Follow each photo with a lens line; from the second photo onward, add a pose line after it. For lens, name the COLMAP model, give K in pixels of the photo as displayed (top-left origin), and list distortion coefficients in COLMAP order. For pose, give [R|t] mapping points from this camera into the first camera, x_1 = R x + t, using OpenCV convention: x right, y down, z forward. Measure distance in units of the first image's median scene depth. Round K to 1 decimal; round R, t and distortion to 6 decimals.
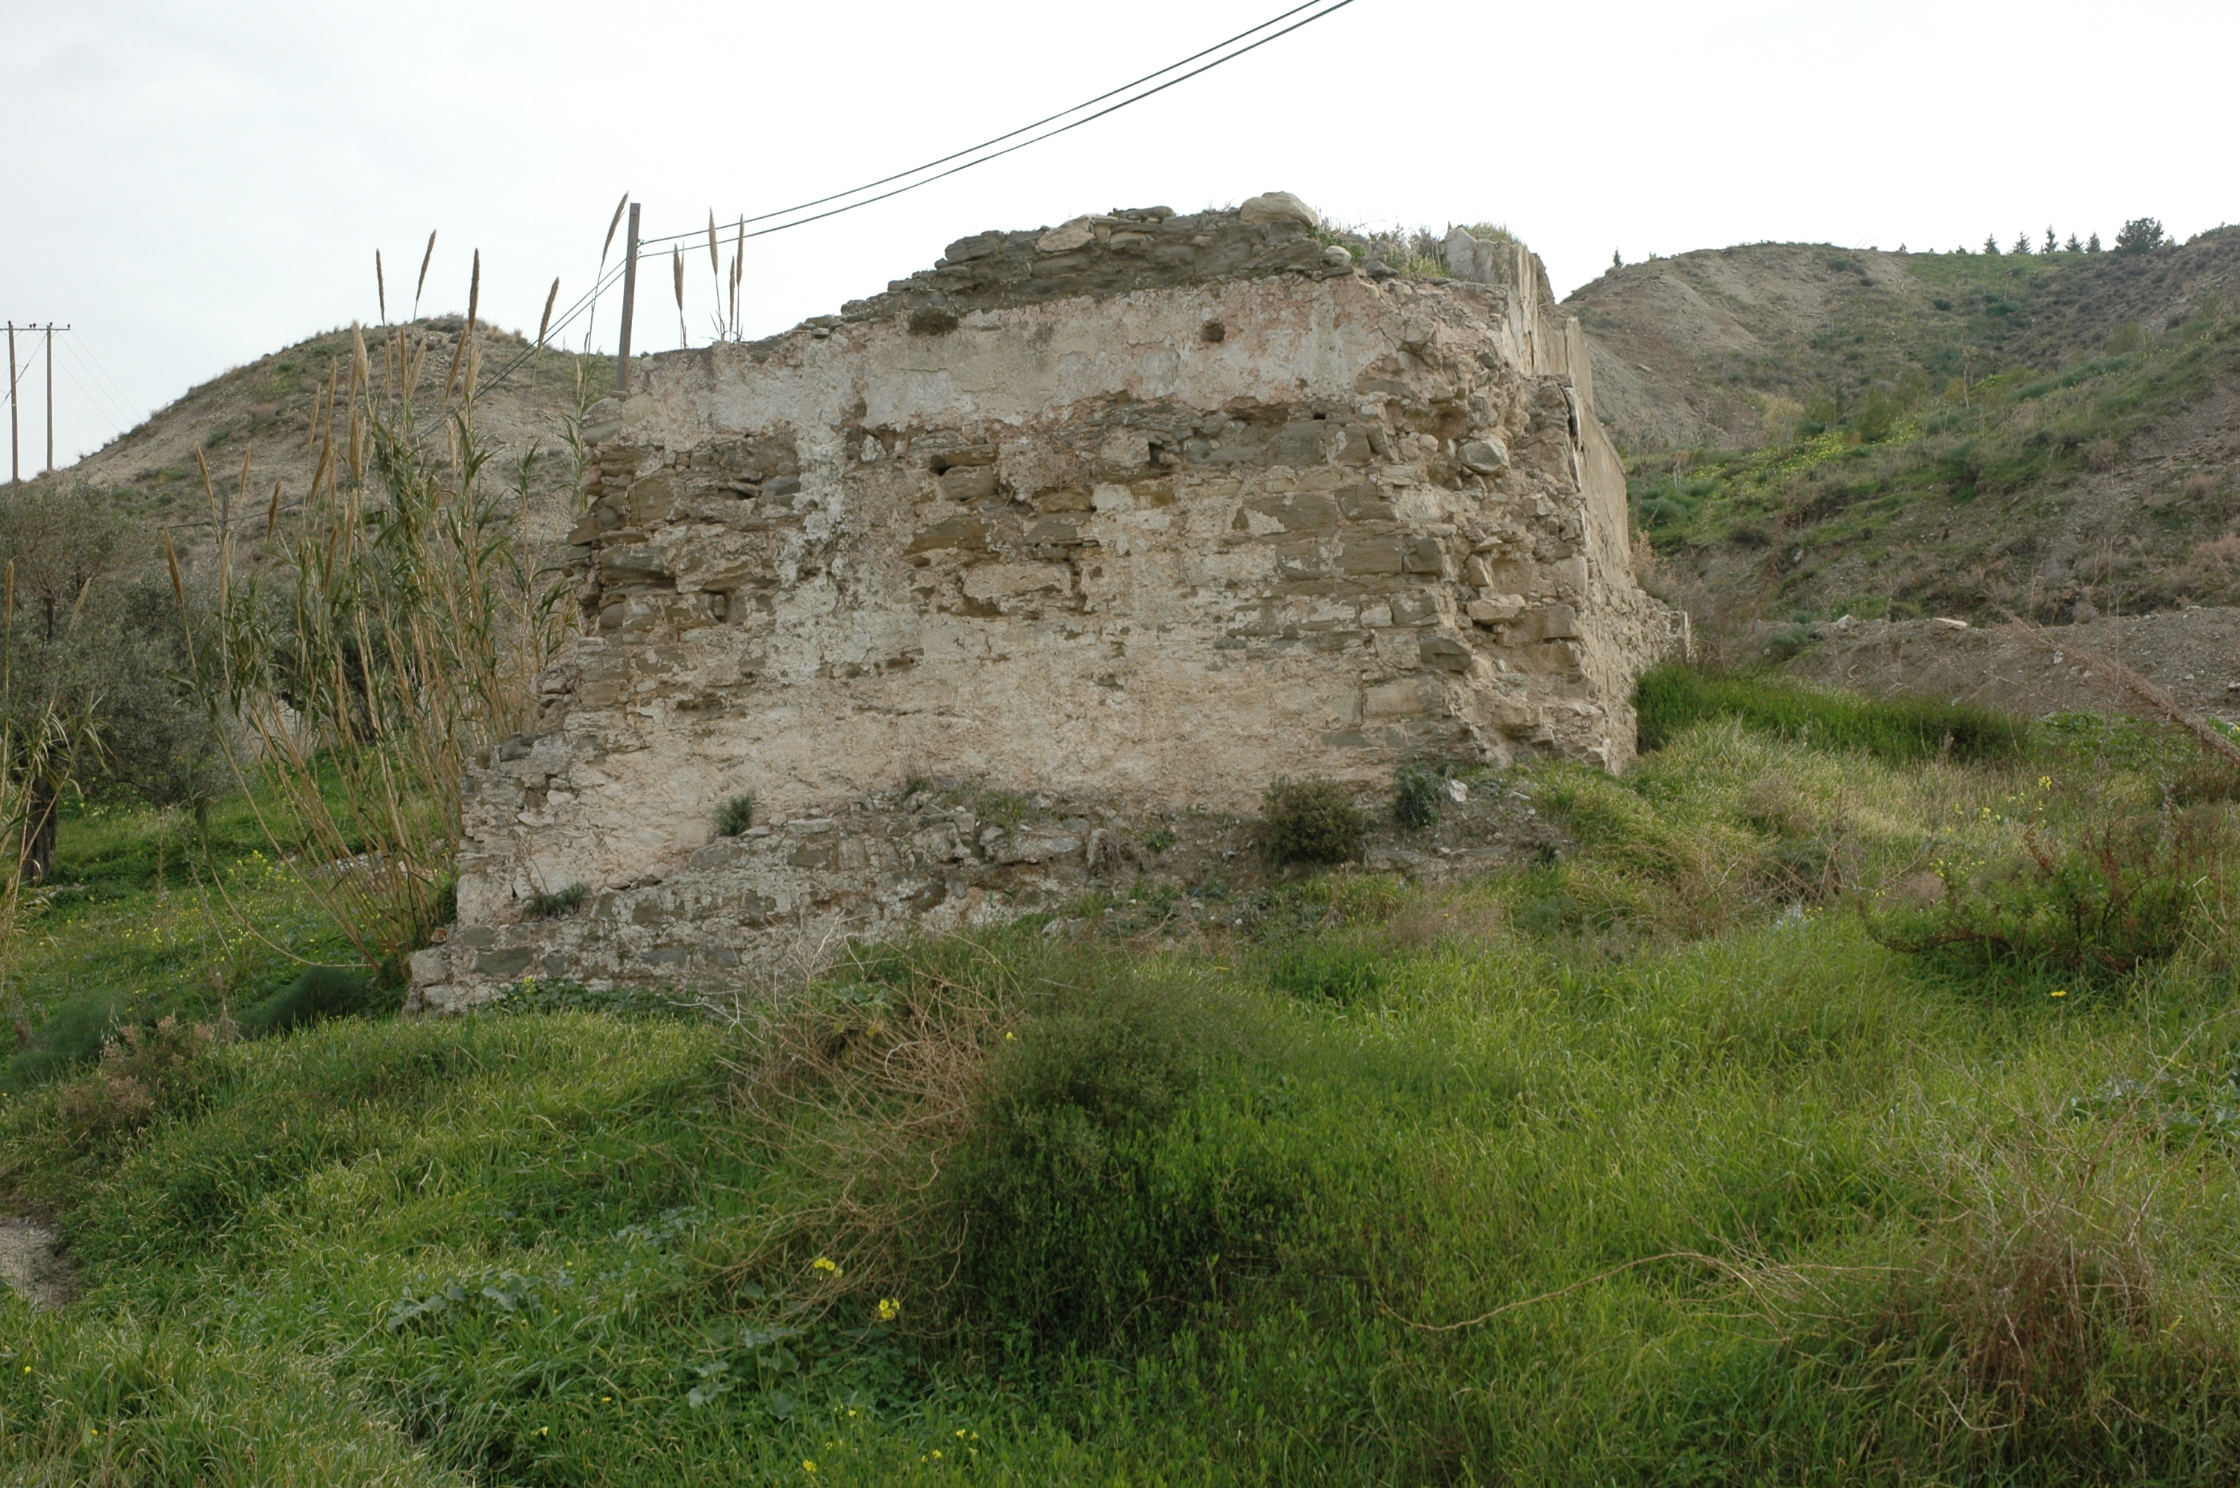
lens RADIAL K [[3592.1, 0, 1115.5], [0, 3592.1, 737.0], [0, 0, 1]] dist [0.210547, 0.000000]
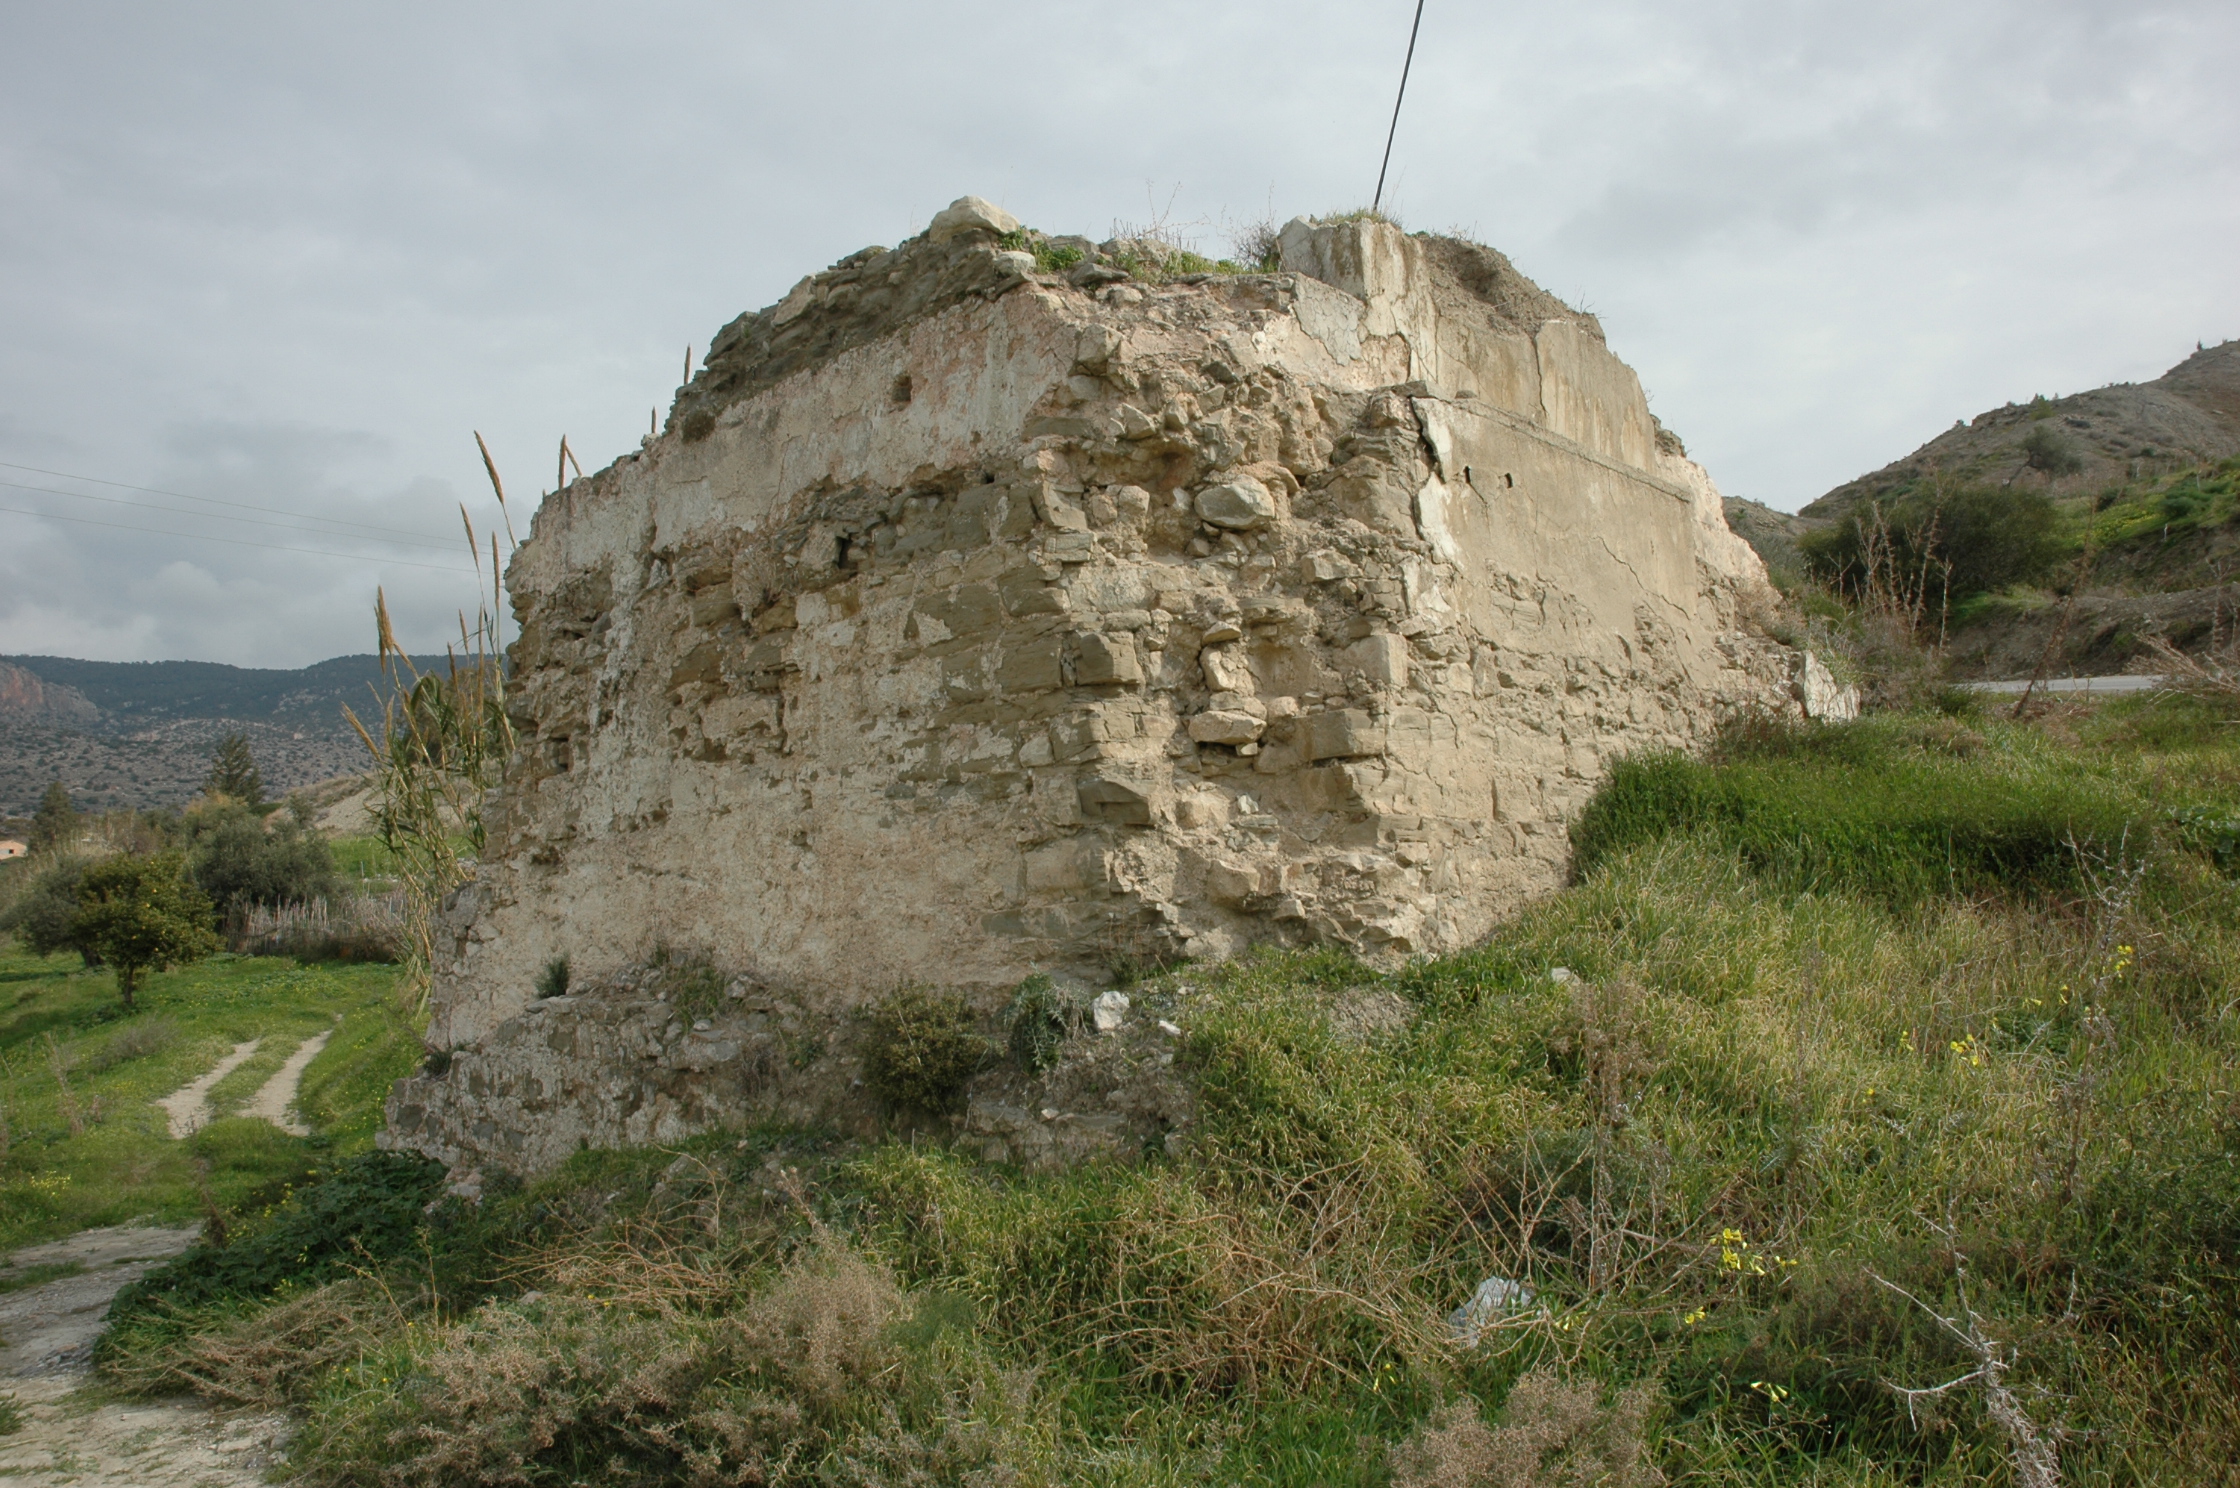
lens RADIAL K [[1726.4, 0, 1123.5], [0, 1726.4, 740.1], [0, 0, 1]] dist [-0.105229, 0.036088]
pose [[0.886061, -0.051564, -0.460693, 0.238628], [0.069107, 0.997382, 0.021281, -0.040608], [0.458389, -0.050694, 0.887304, 0.687115]]
